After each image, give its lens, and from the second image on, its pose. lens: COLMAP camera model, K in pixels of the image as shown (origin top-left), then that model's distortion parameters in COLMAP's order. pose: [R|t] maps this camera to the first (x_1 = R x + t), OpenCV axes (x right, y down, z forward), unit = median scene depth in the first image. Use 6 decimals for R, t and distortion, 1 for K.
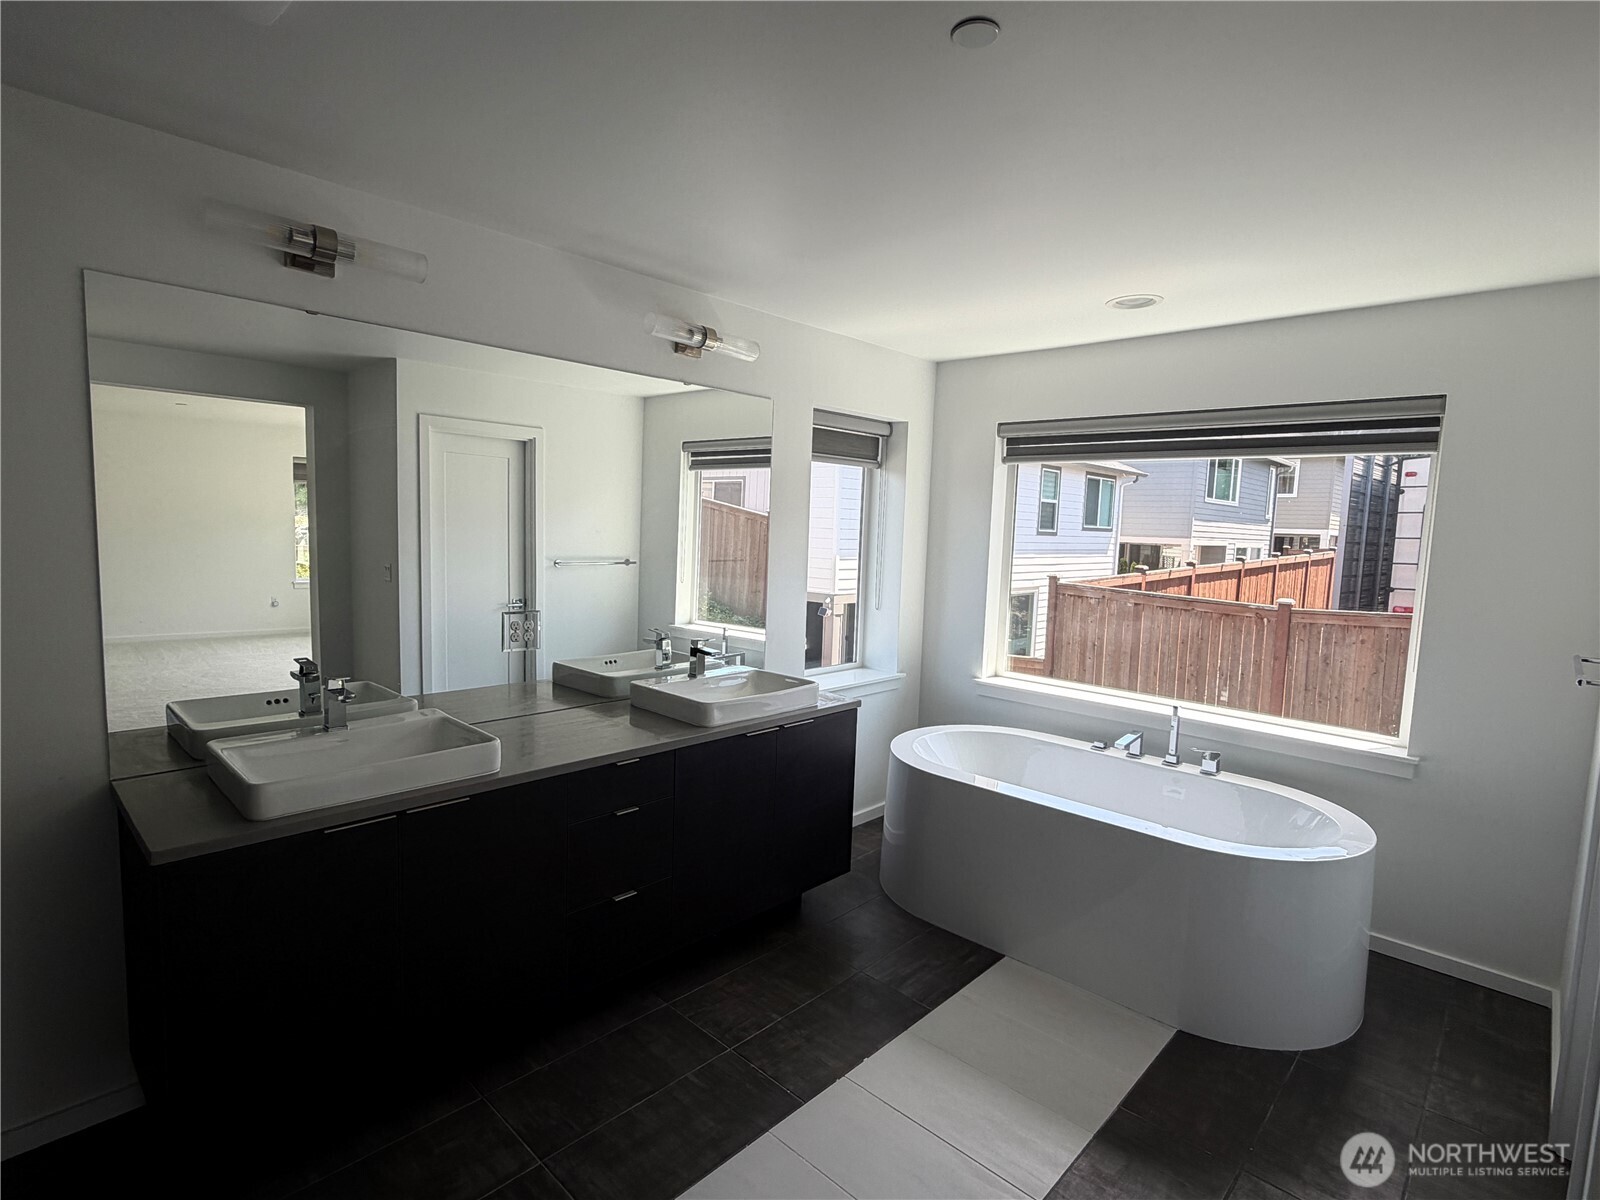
lens RADIAL K [[797.4, 0, 799.8], [0, 797.4, 595.6], [0, 0, 1]] dist [-0.016022, 0.002113]
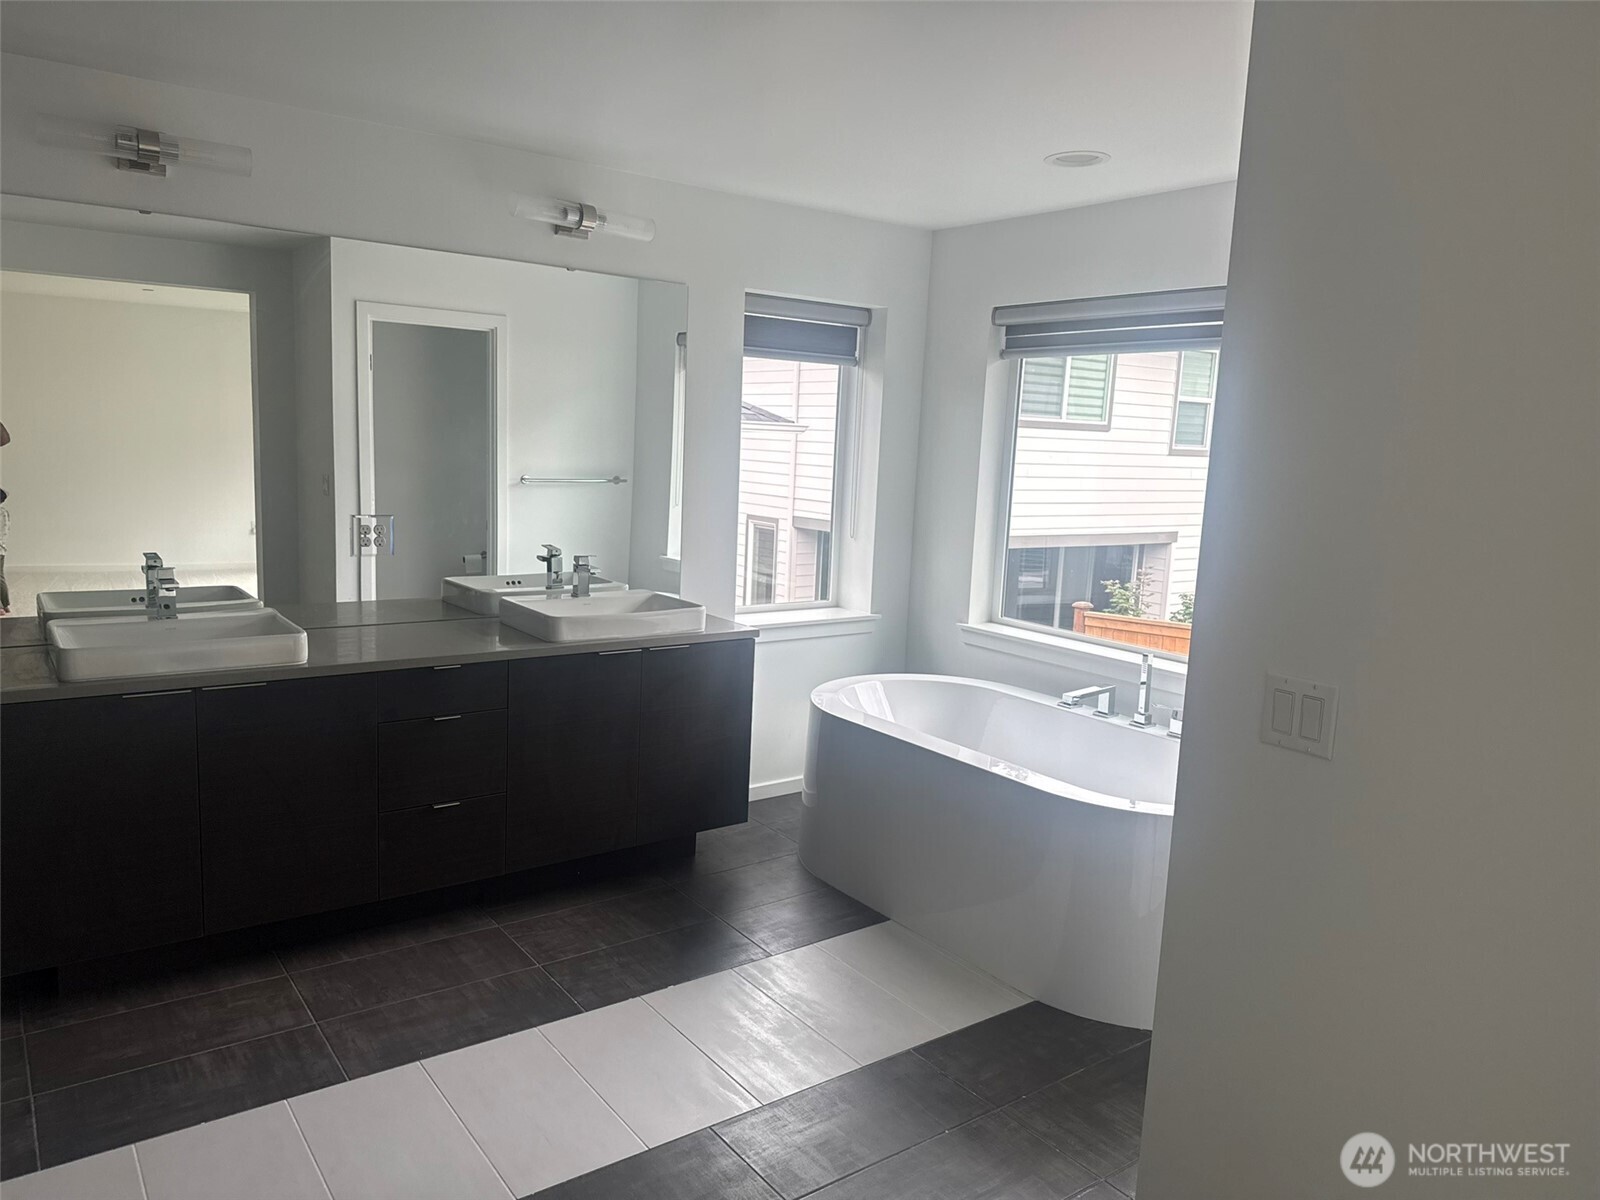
lens RADIAL K [[1102.4, 0, 807.7], [0, 1102.4, 596.1], [0, 0, 1]] dist [-0.020893, -0.016302]
pose [[0.987253, 0.033745, -0.155543, 0.327324], [-0.026372, 0.998440, 0.049224, 0.033960], [0.156962, -0.044495, 0.986602, -0.194446]]
